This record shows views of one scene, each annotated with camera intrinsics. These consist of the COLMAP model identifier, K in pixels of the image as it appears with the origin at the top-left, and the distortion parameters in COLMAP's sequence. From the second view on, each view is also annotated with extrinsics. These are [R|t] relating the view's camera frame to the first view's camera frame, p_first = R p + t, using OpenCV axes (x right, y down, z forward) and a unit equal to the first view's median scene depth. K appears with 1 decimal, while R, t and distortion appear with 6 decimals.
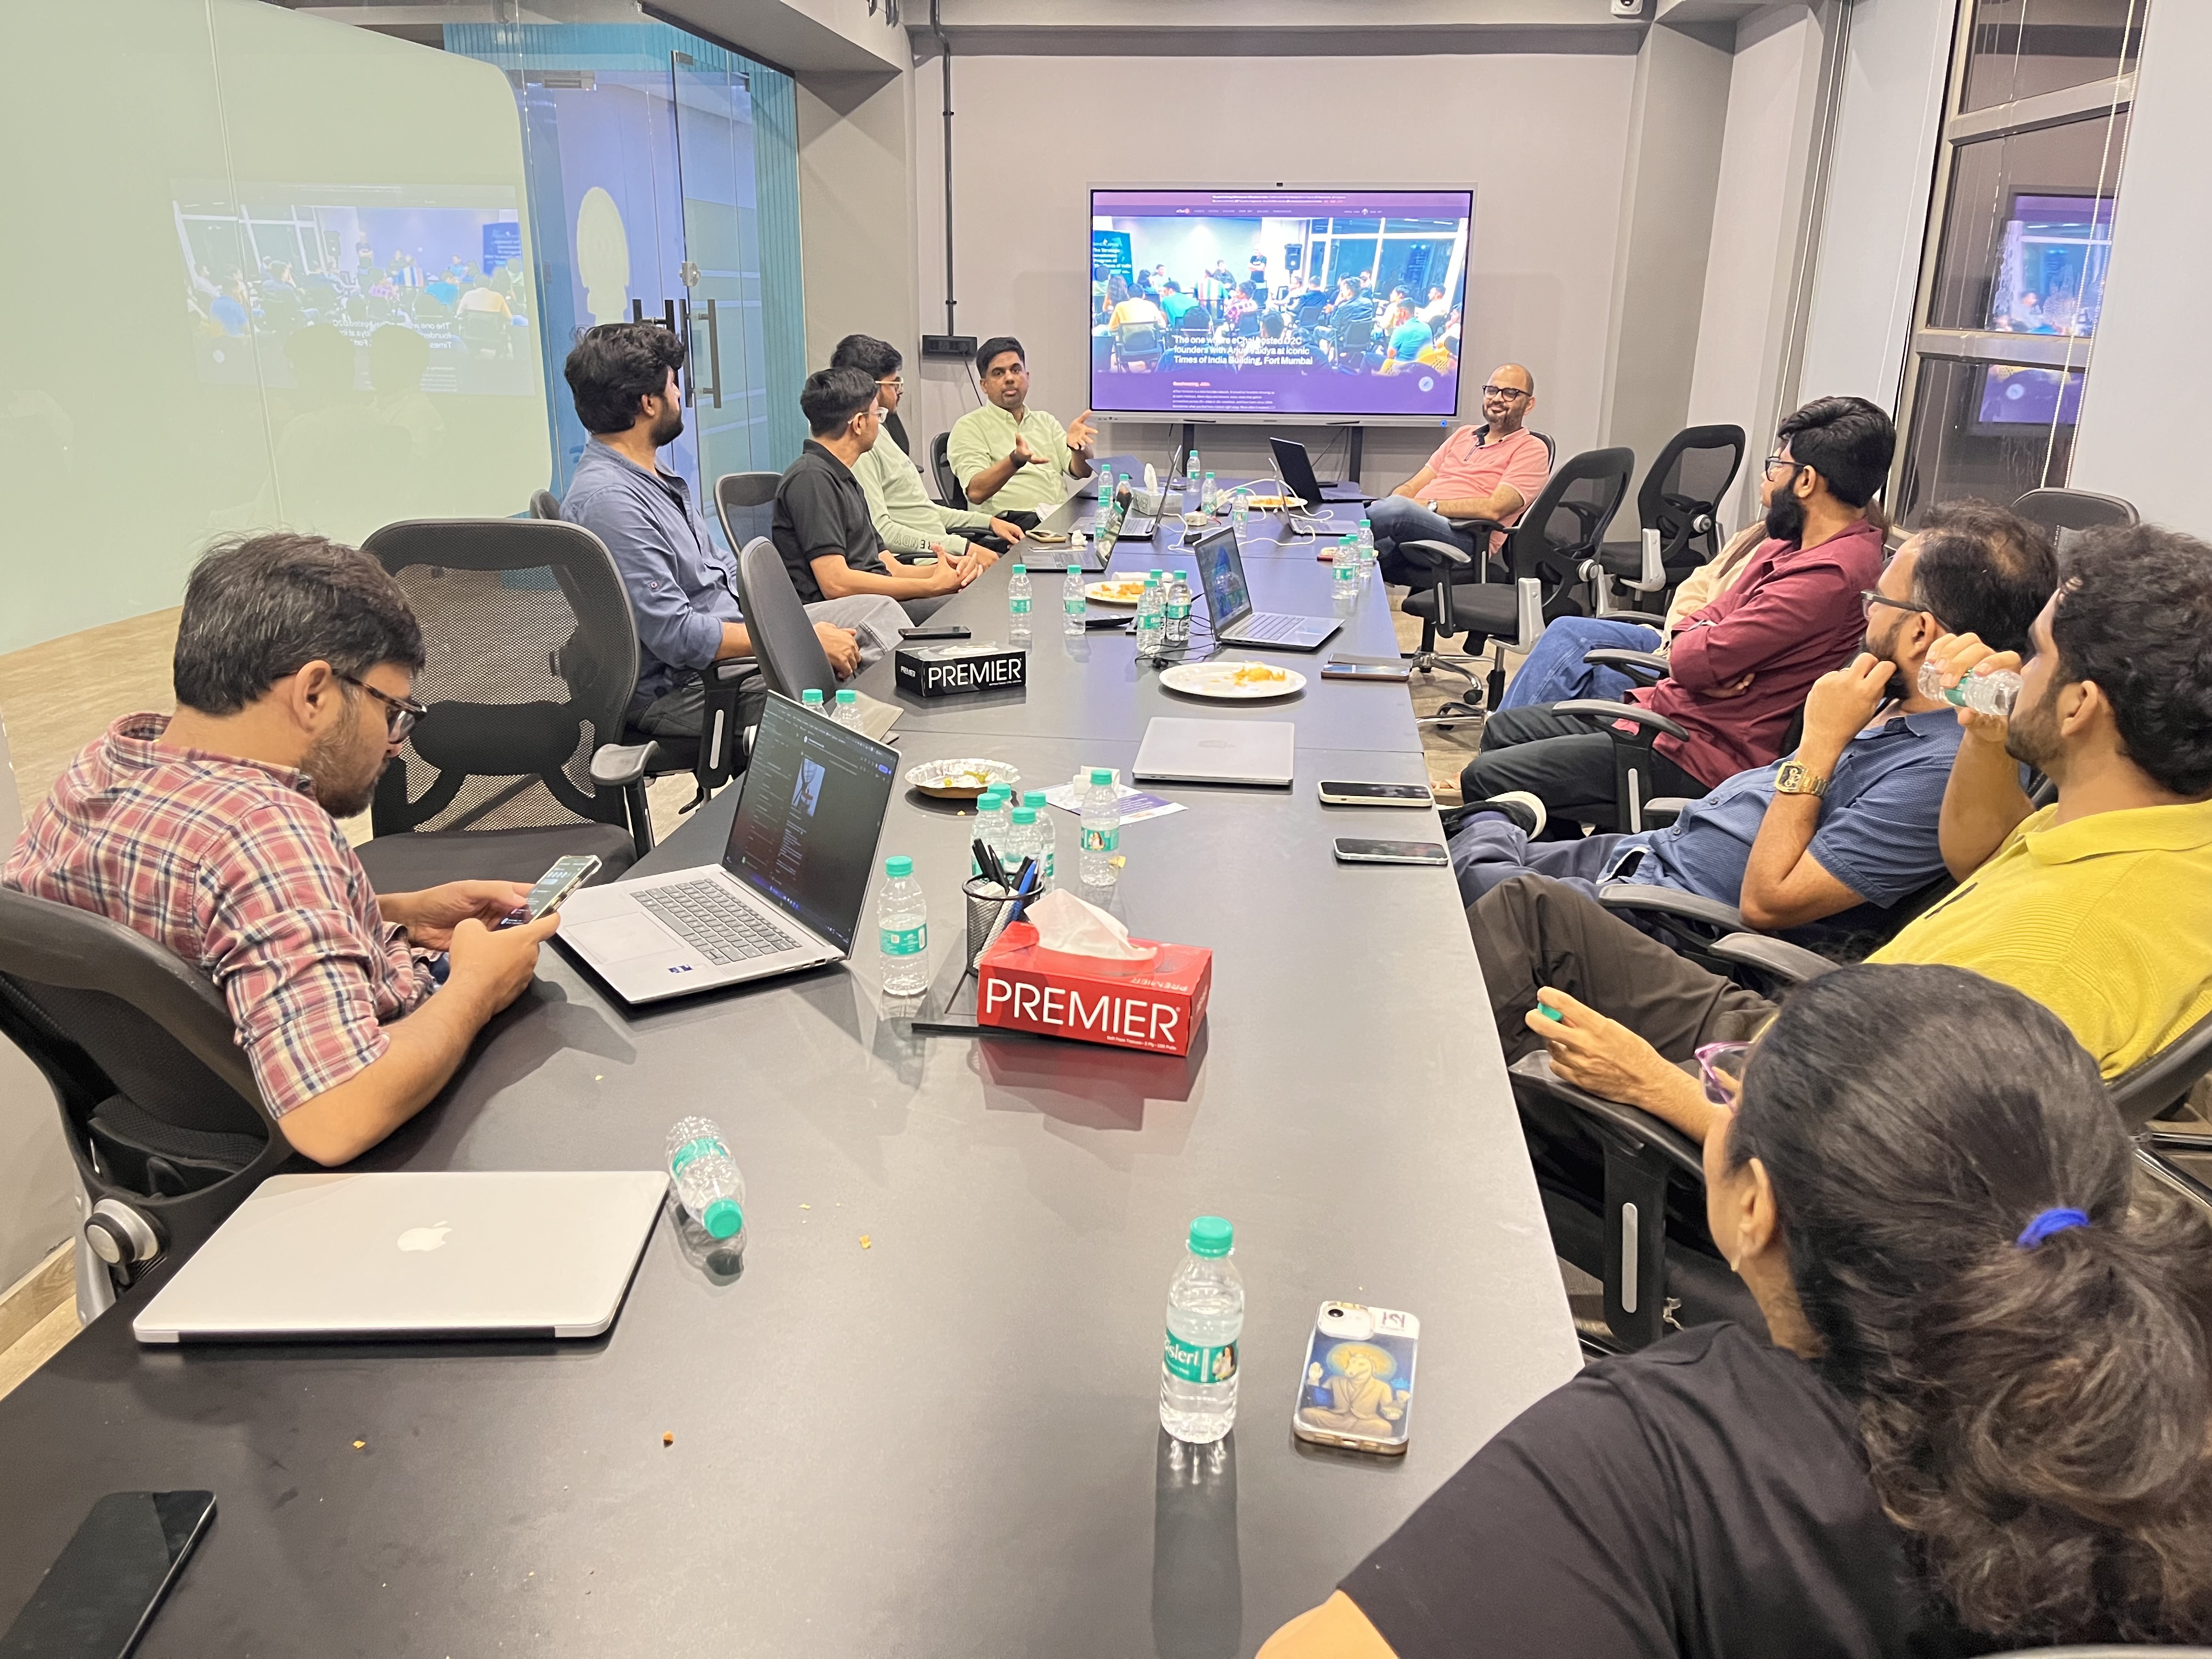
lens RADIAL K [[1667.7, 0, 1107.0], [0, 1667.7, 838.8], [0, 0, 1]] dist [0.072210, -0.101023]
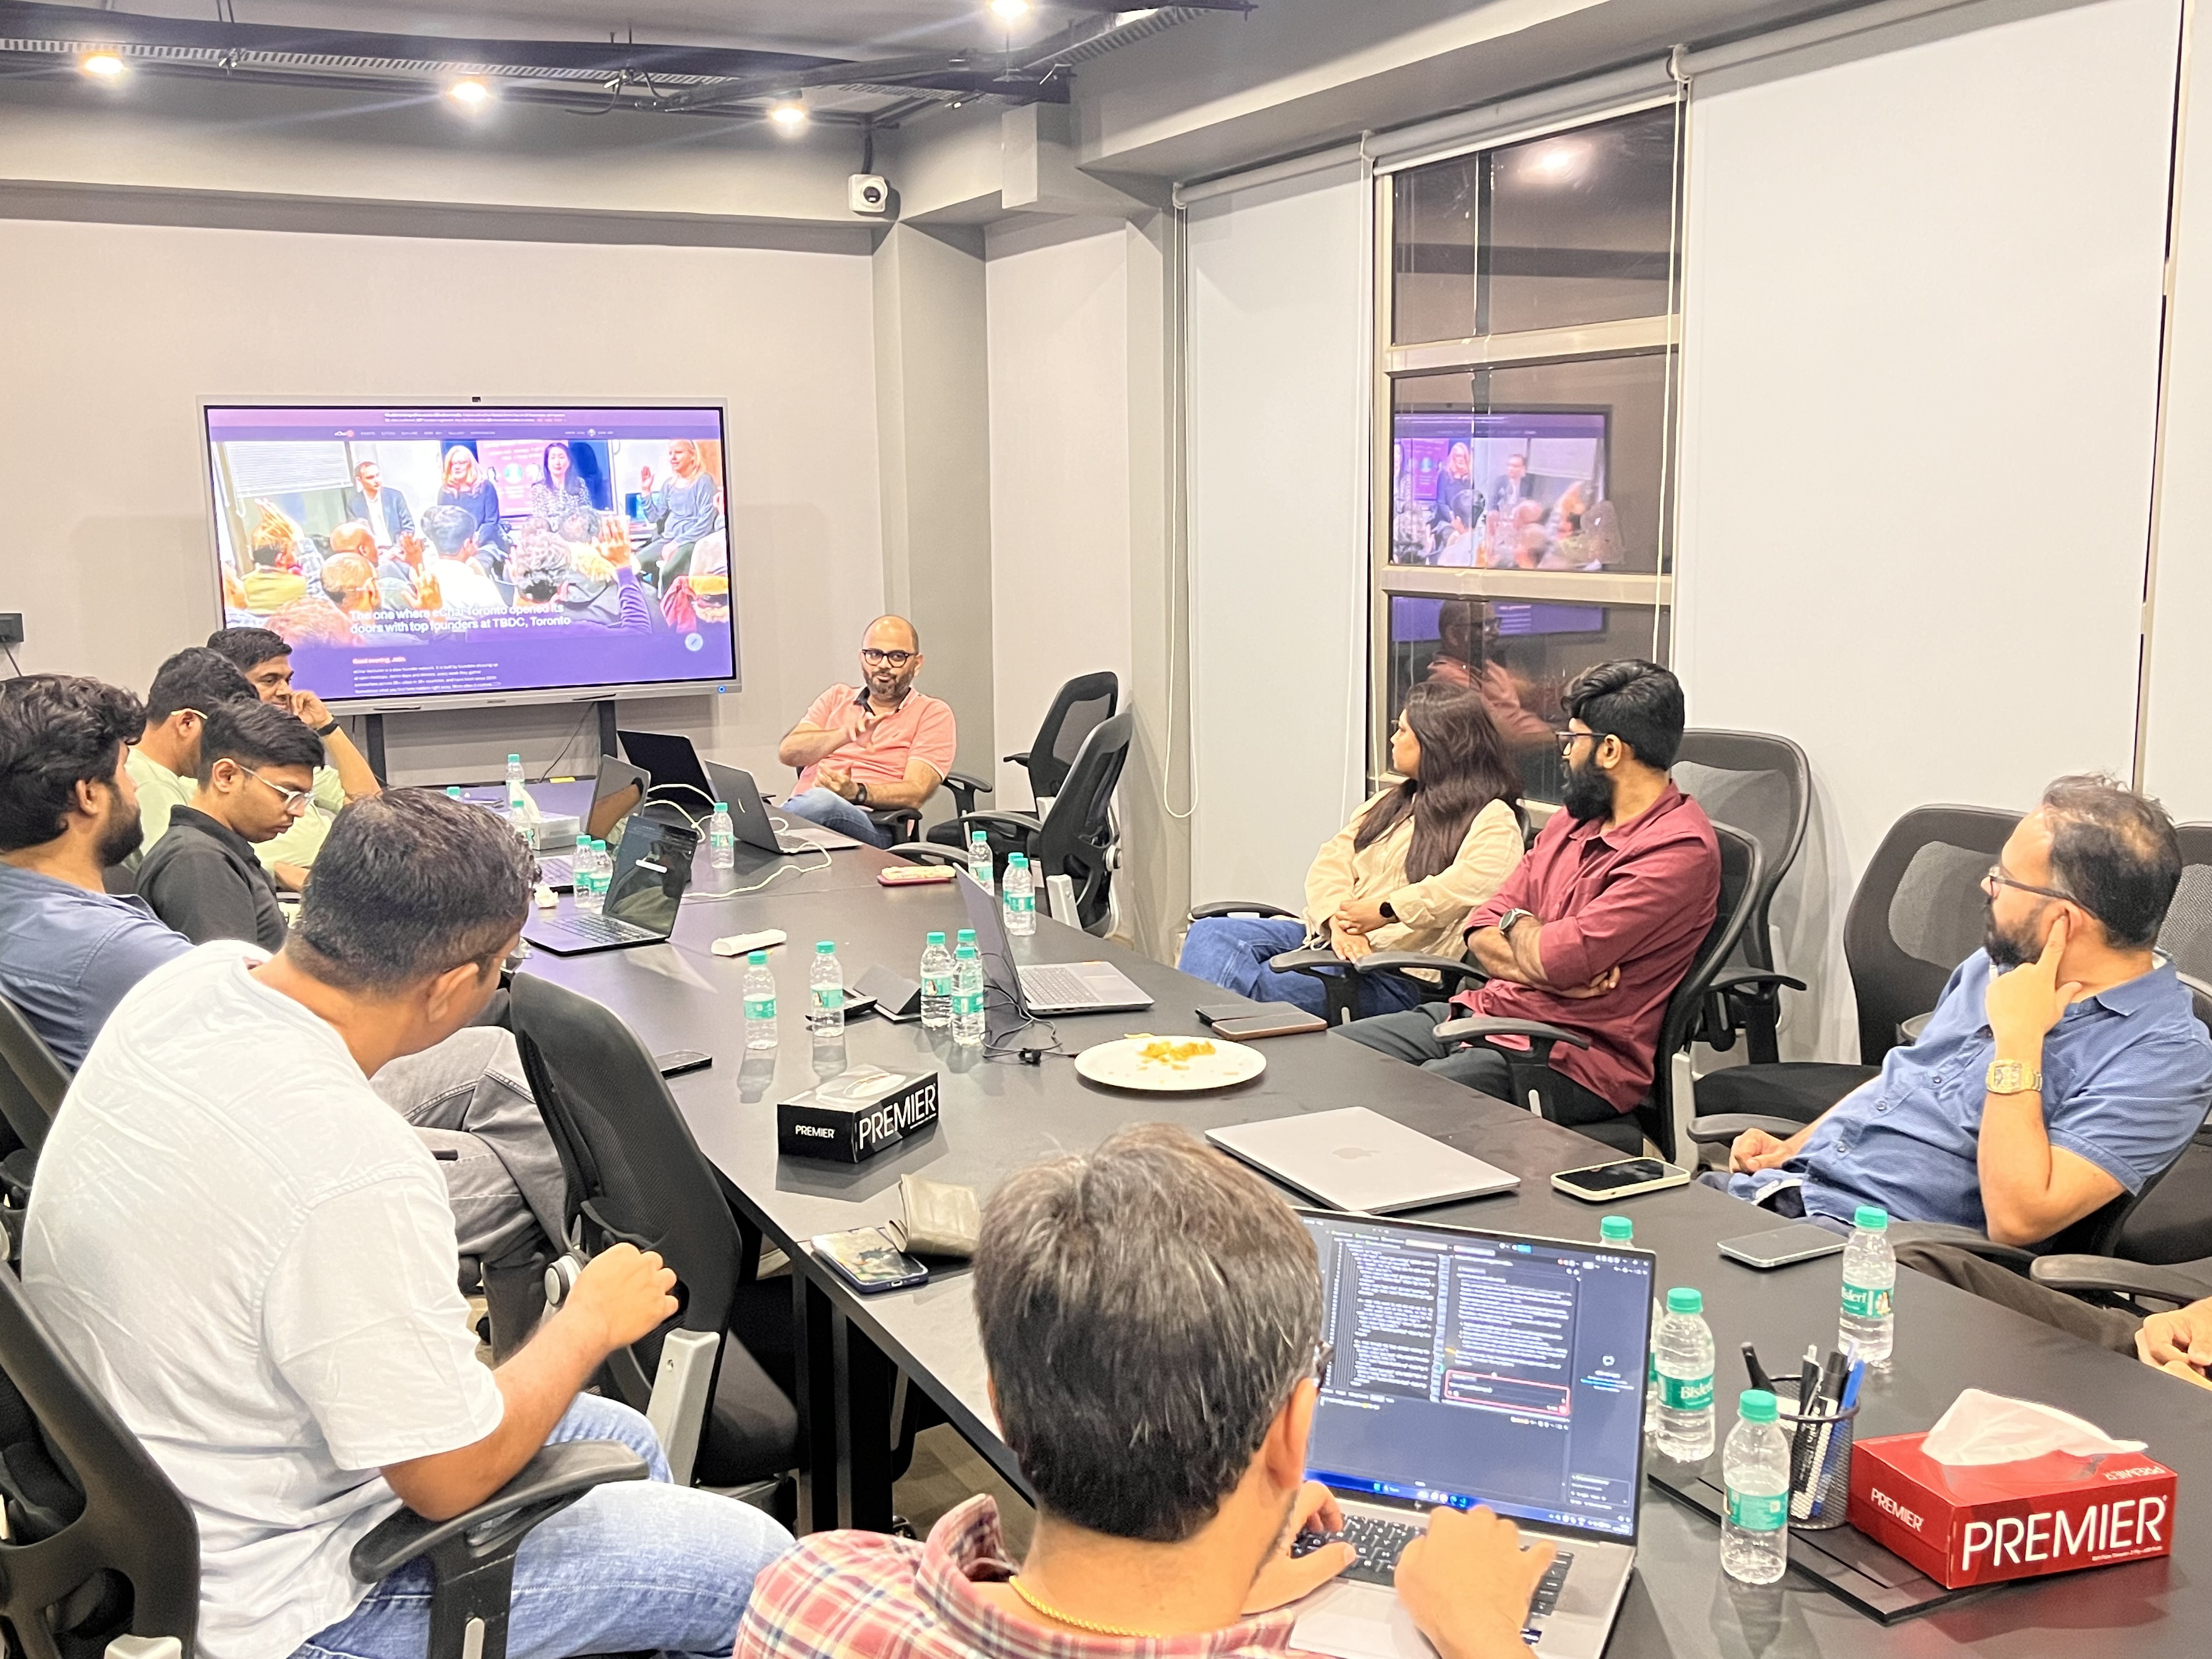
lens RADIAL K [[2171.8, 0, 1103.2], [0, 2171.8, 833.9], [0, 0, 1]] dist [0.090272, -0.132451]
pose [[0.842722, -0.109624, 0.527070, -0.397022], [0.191254, 0.976146, -0.102765, -0.086556], [-0.503232, 0.187407, 0.843586, 0.129213]]
